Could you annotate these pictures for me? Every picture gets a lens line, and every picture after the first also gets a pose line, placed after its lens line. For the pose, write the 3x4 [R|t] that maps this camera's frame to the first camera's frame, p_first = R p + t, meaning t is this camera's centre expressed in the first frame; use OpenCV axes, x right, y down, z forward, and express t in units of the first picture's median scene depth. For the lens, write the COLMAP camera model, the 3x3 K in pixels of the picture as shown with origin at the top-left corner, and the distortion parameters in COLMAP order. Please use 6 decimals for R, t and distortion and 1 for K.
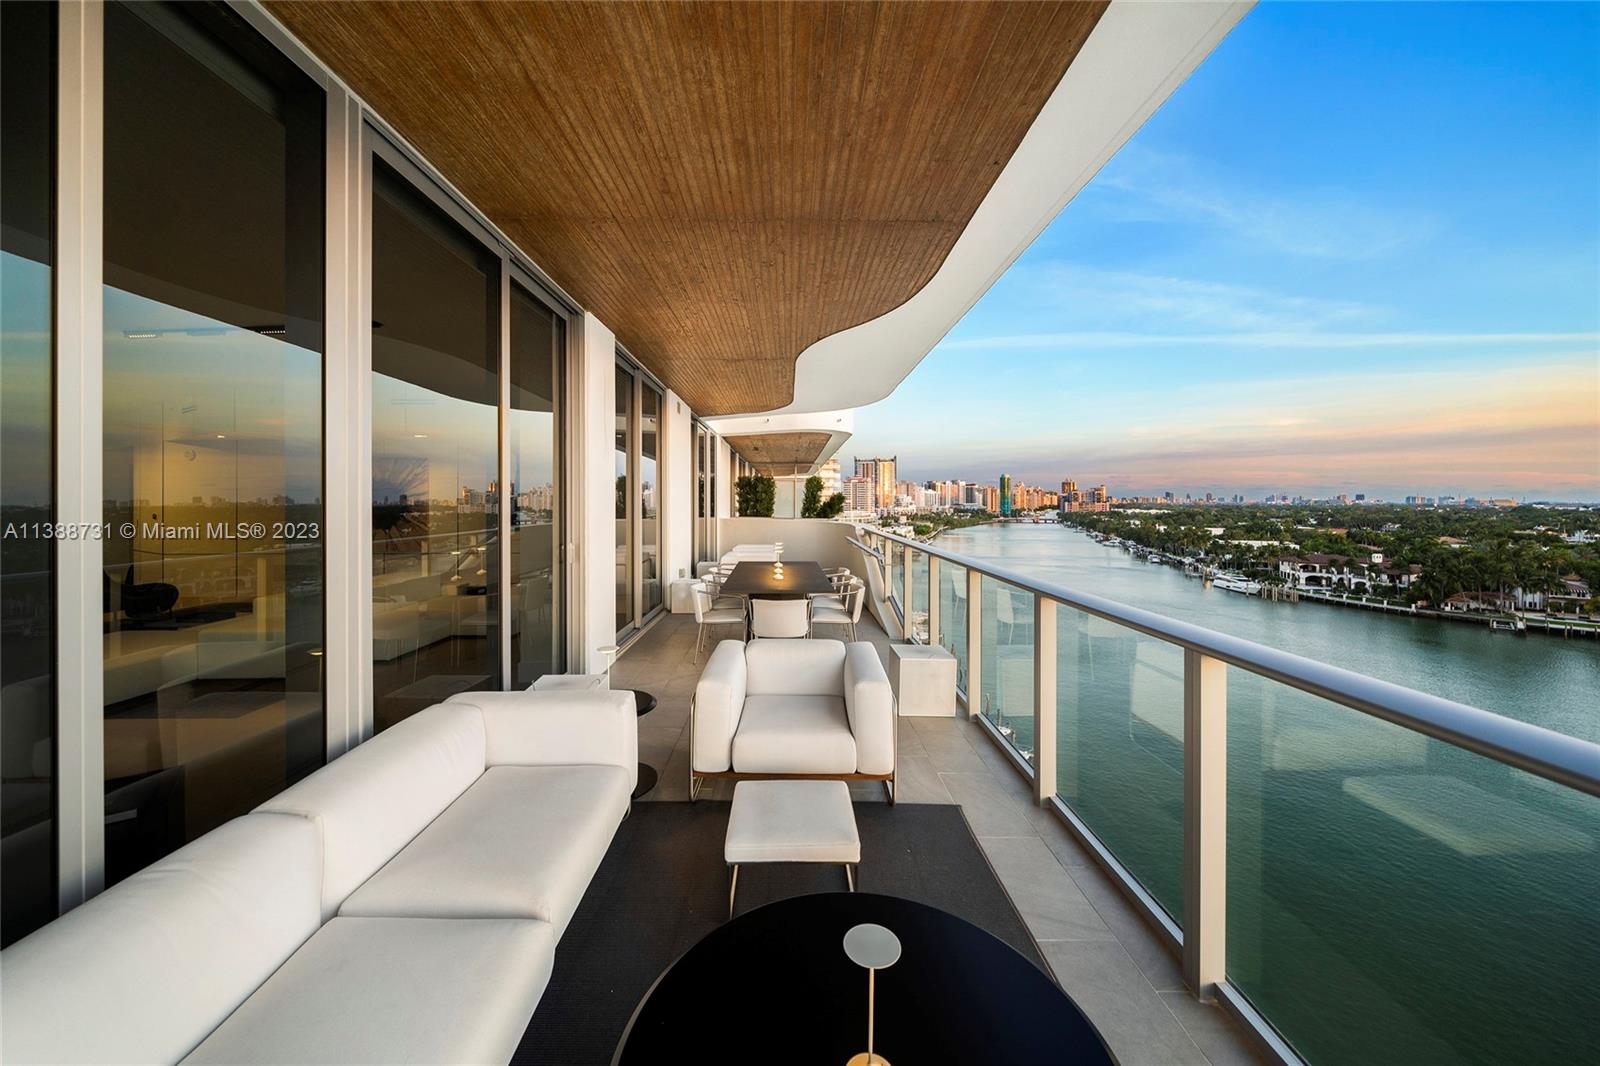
lens RADIAL K [[553.1, 0, 806.7], [0, 553.1, 503.6], [0, 0, 1]] dist [-0.000317, 0.000012]
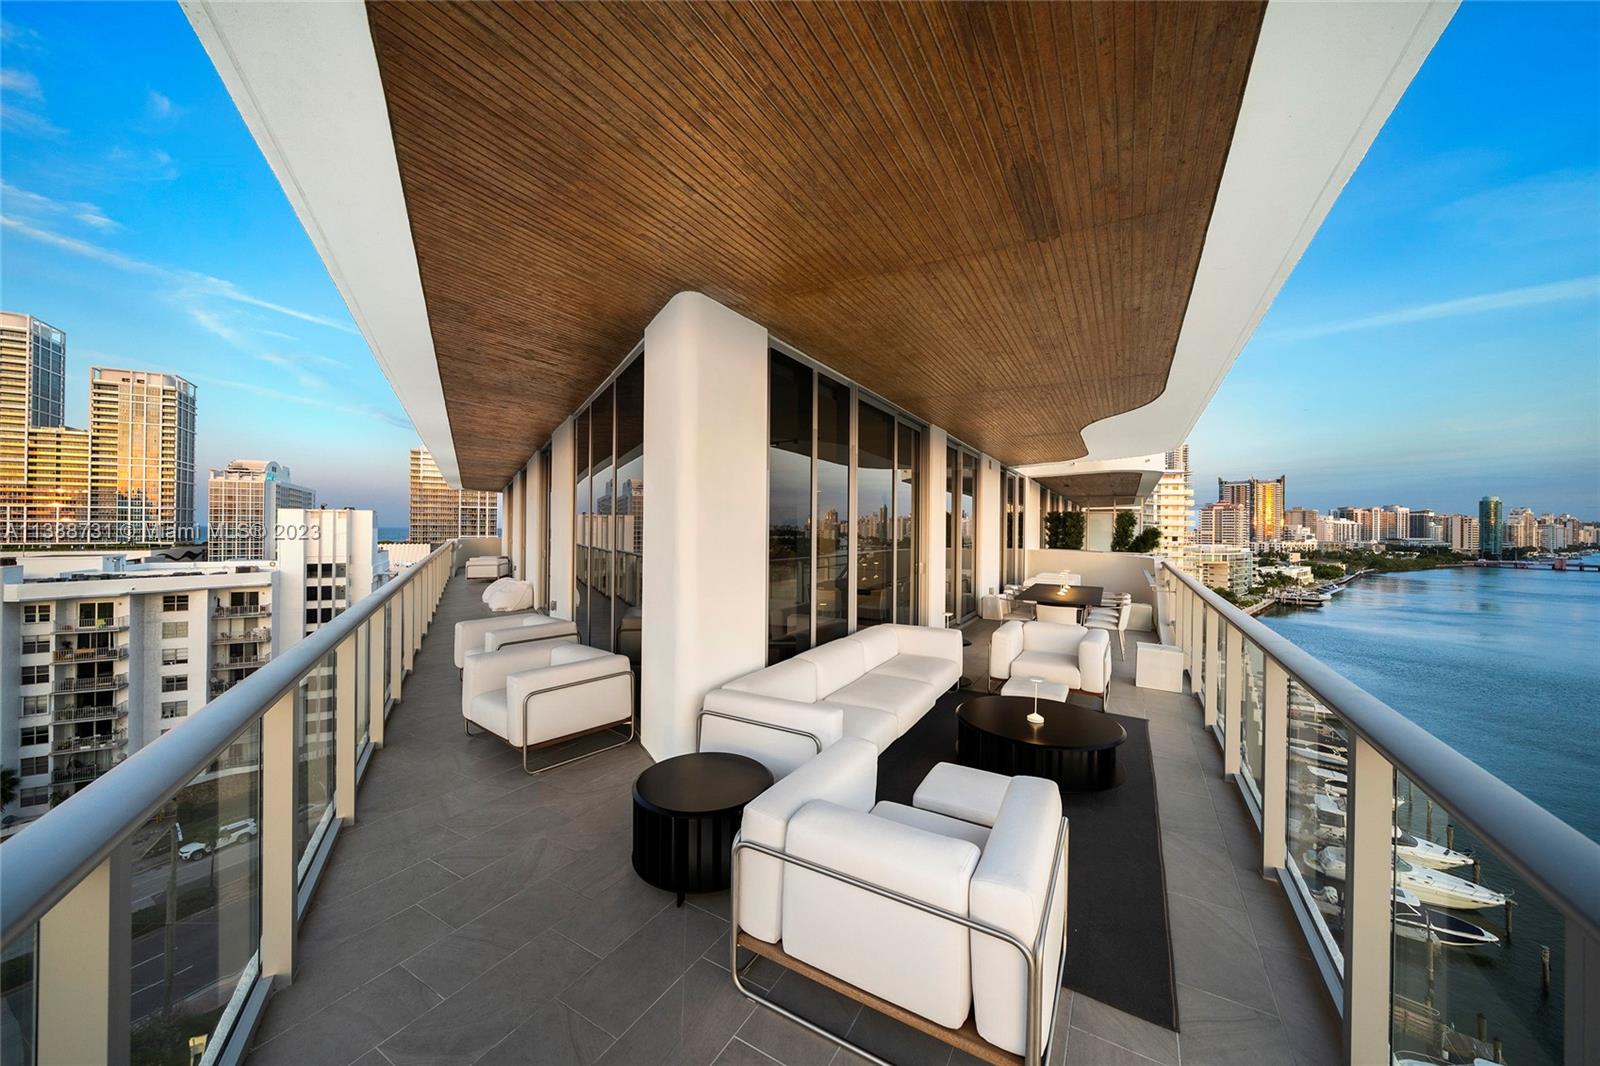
lens RADIAL K [[578.3, 0, 791.8], [0, 578.3, 533.4], [0, 0, 1]] dist [0.001039, 0.000054]
pose [[0.842716, 0.013585, -0.538188, 0.064046], [-0.011862, 0.999907, 0.006666, -0.007416], [0.538228, 0.000767, 0.842799, -0.235427]]
